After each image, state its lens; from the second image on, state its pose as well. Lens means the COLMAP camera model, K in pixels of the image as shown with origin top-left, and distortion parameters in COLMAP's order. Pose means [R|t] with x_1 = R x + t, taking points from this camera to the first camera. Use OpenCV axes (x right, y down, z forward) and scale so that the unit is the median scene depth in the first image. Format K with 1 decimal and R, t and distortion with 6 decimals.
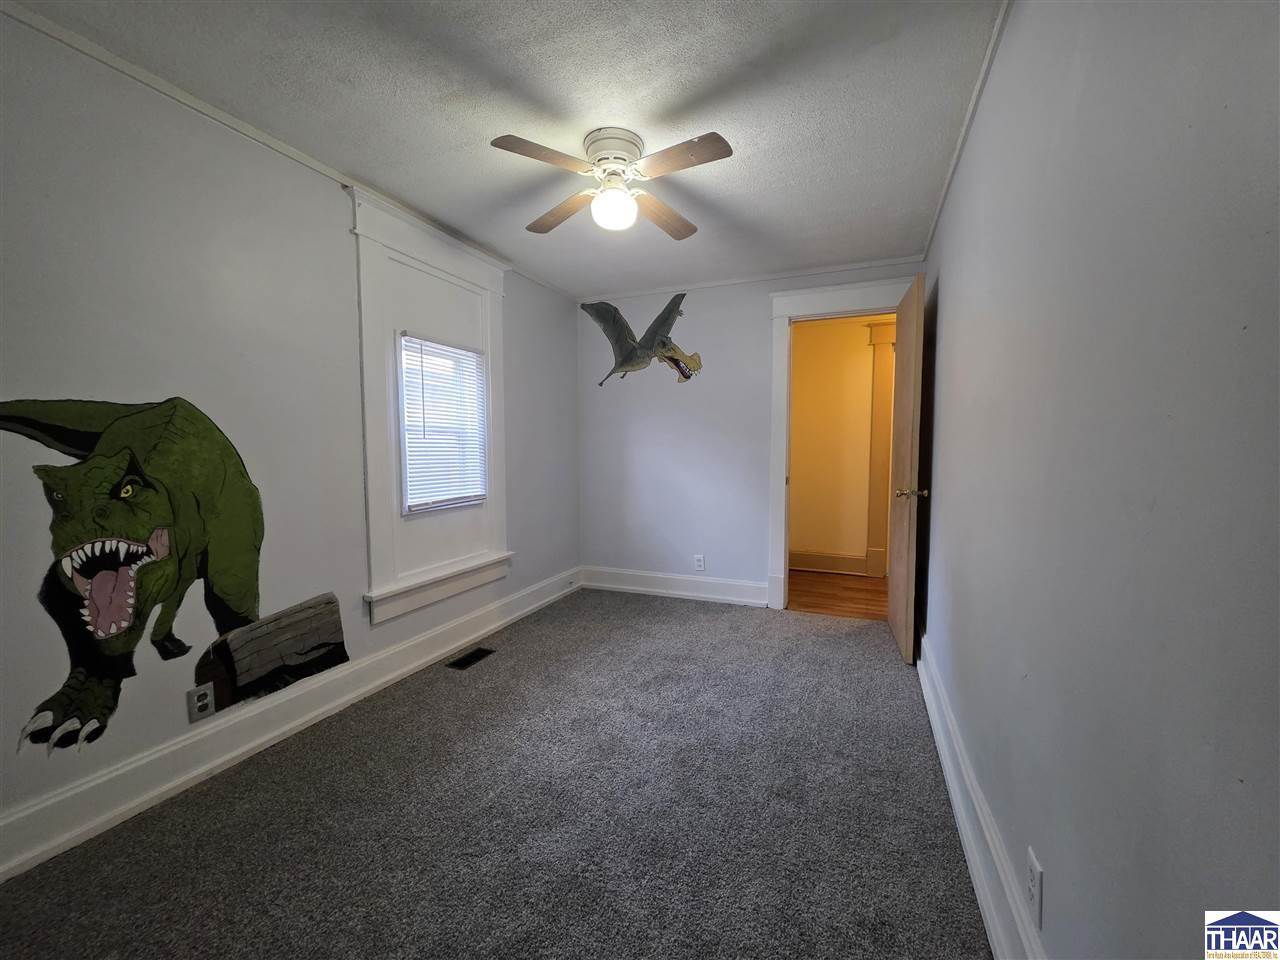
lens RADIAL K [[512.3, 0, 645.2], [0, 512.3, 476.2], [0, 0, 1]] dist [0.000600, 0.000033]
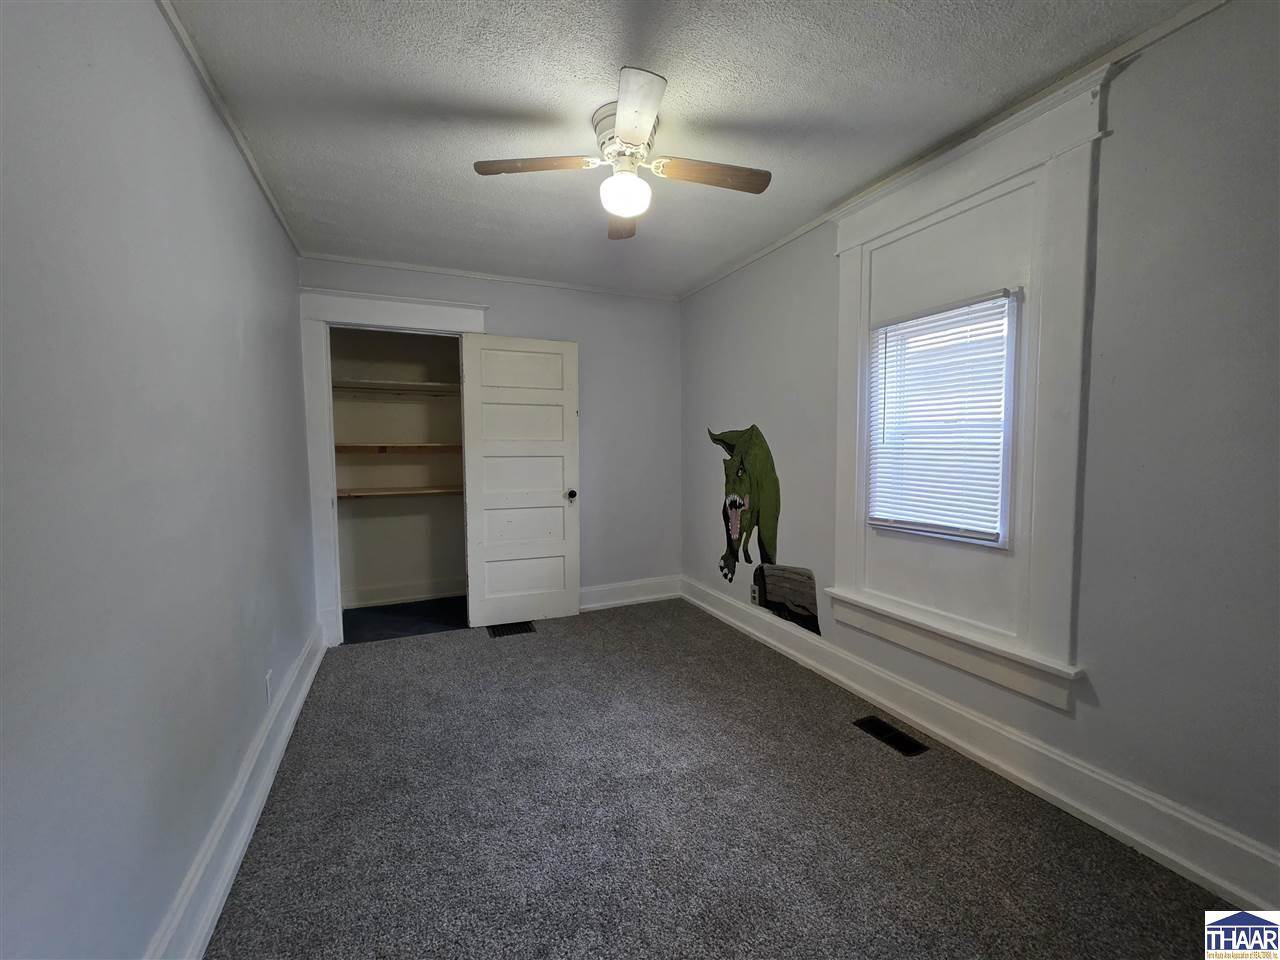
lens RADIAL K [[512.3, 0, 644.5], [0, 512.3, 482.0], [0, 0, 1]] dist [0.000600, 0.000033]
pose [[-0.682394, 0.054337, -0.728963, 0.666785], [-0.034818, 0.993685, 0.106663, -0.123930], [0.730155, 0.098167, -0.676193, 1.861219]]
